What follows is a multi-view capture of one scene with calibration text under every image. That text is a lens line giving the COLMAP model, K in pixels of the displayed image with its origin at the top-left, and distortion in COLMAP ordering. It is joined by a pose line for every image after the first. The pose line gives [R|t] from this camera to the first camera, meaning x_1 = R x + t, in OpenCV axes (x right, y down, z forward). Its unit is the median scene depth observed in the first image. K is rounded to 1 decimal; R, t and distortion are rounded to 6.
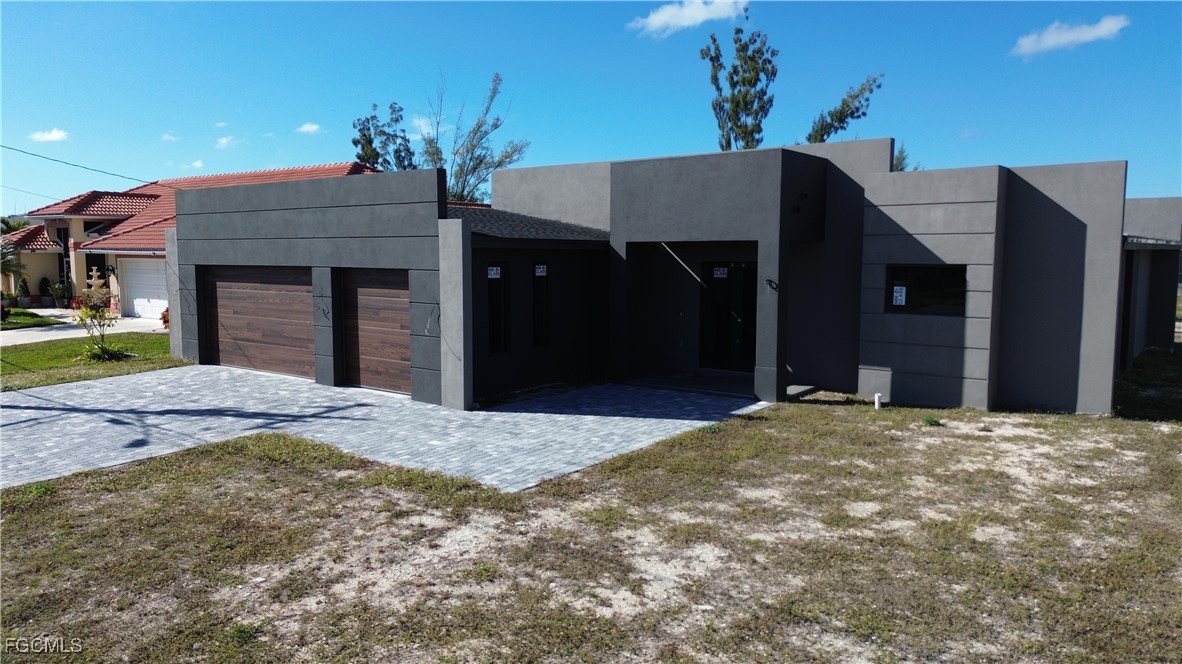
lens RADIAL K [[837.9, 0, 591.0], [0, 837.9, 332.0], [0, 0, 1]] dist [0.073809, -0.075099]
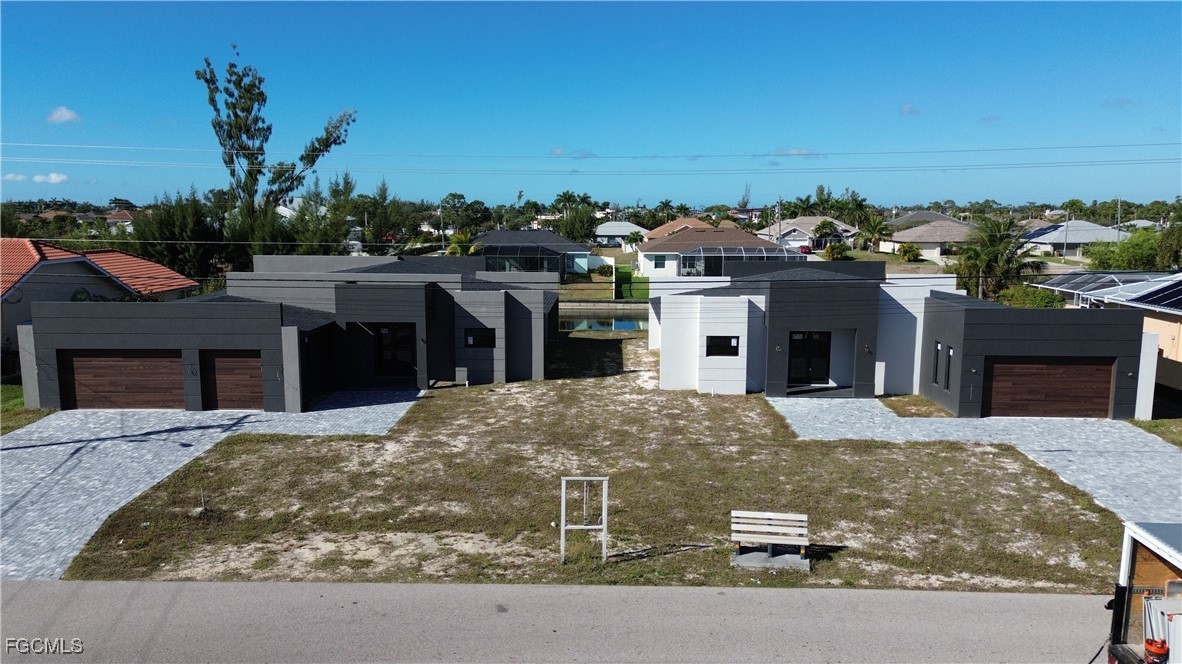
lens RADIAL K [[837.9, 0, 591.0], [0, 837.9, 332.0], [0, 0, 1]] dist [0.073809, -0.075099]
pose [[0.797807, -0.088273, 0.596415, -0.799487], [0.058235, 0.995881, 0.069497, -0.213357], [-0.600093, -0.020713, 0.799662, -1.152978]]
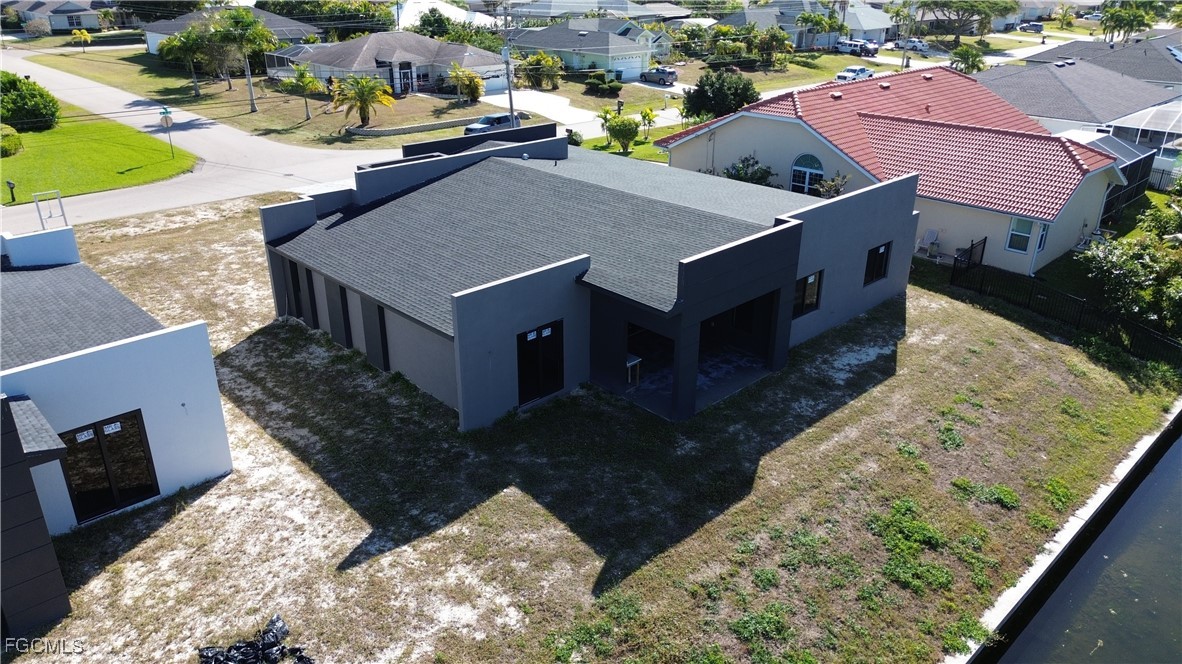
lens RADIAL K [[837.9, 0, 591.0], [0, 837.9, 332.0], [0, 0, 1]] dist [0.073809, -0.075099]
pose [[-0.132132, 0.398087, -0.907782, 2.241612], [-0.102031, 0.905485, 0.411931, -0.766988], [0.985967, 0.147051, -0.079026, 1.768907]]
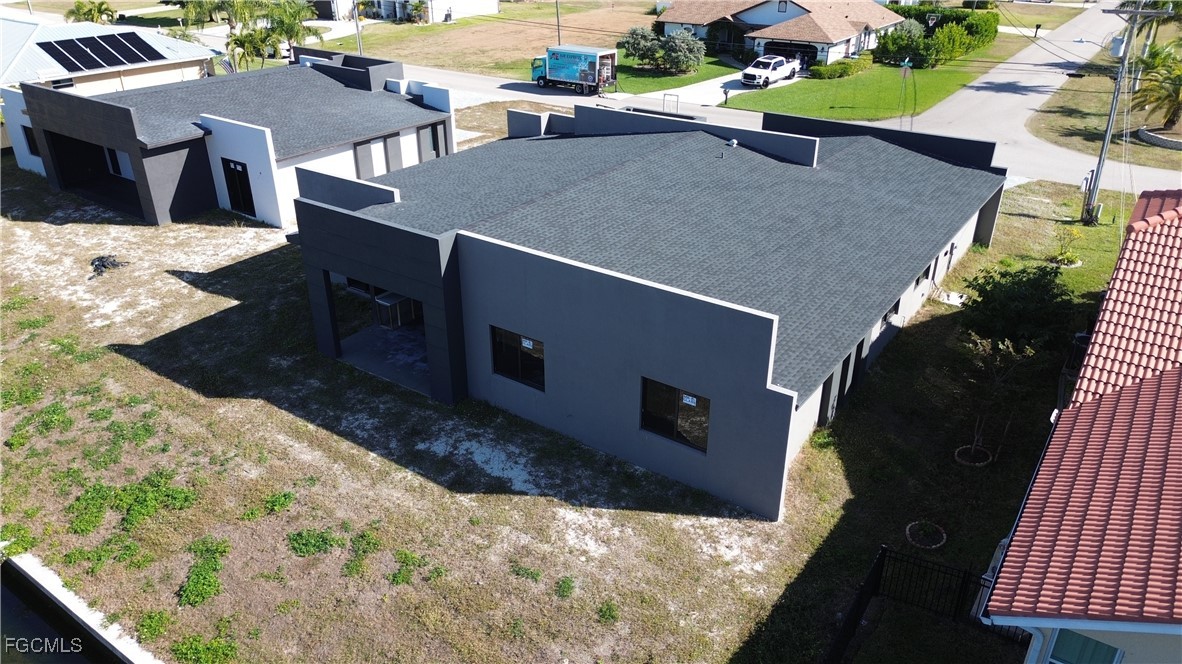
lens RADIAL K [[837.9, 0, 591.0], [0, 837.9, 332.0], [0, 0, 1]] dist [0.073809, -0.075099]
pose [[-0.998295, 0.023802, -0.053297, 0.450998], [-0.008502, 0.844046, 0.536204, -0.921487], [0.057748, 0.535743, -0.842404, 3.226753]]
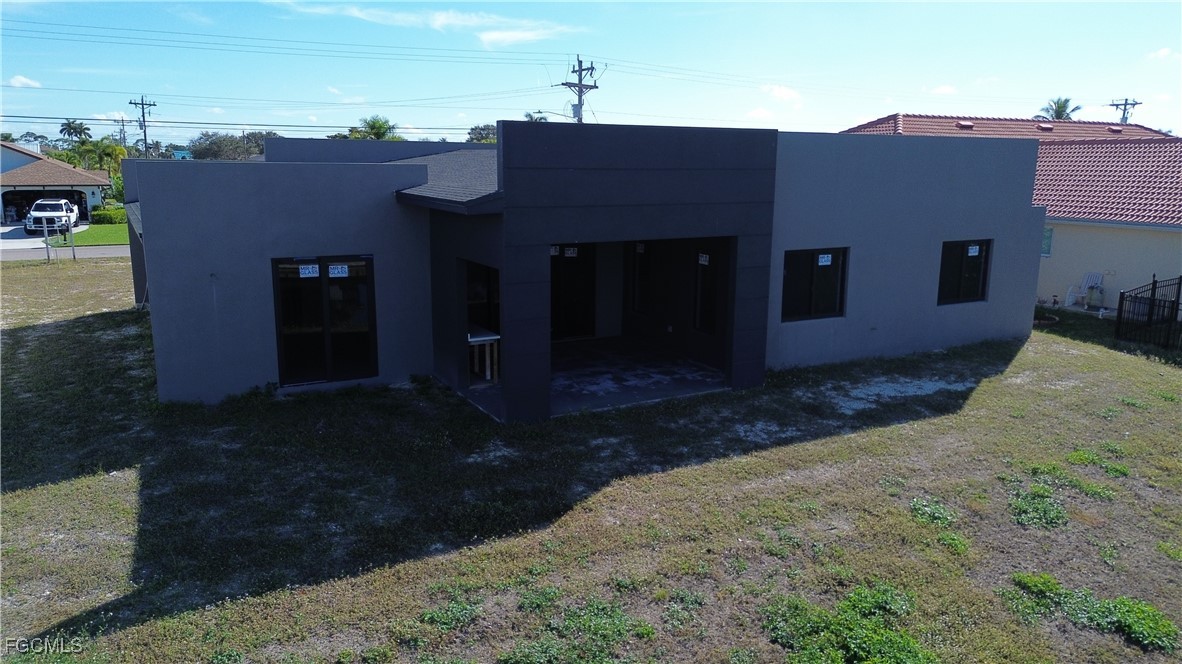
lens RADIAL K [[837.9, 0, 591.0], [0, 837.9, 332.0], [0, 0, 1]] dist [0.073809, -0.075099]
pose [[-0.376698, 0.177382, -0.909194, 1.643243], [-0.099045, 0.968156, 0.229921, -0.304707], [0.921026, 0.176662, -0.347134, 2.197624]]
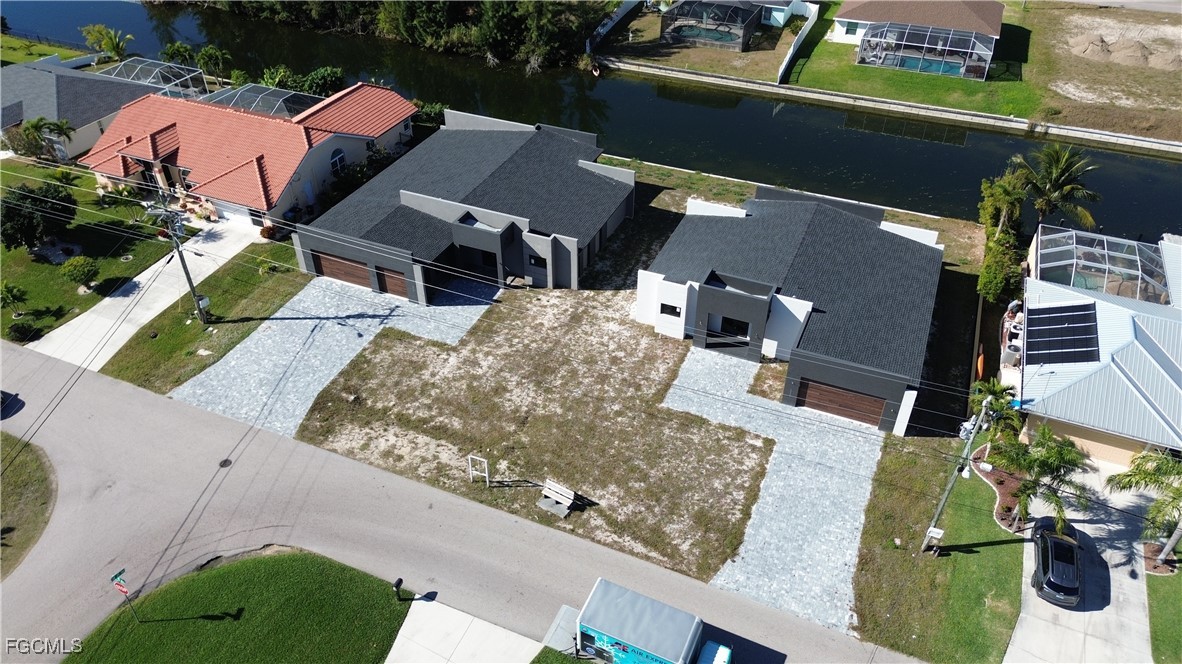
lens RADIAL K [[834.3, 0, 594.1], [0, 834.3, 335.2], [0, 0, 1]] dist [0.106149, -0.107397]
pose [[0.964968, -0.162370, 0.206090, -0.212947], [0.027156, 0.843090, 0.537087, -1.794660], [-0.260959, -0.512675, 0.817964, -2.382189]]
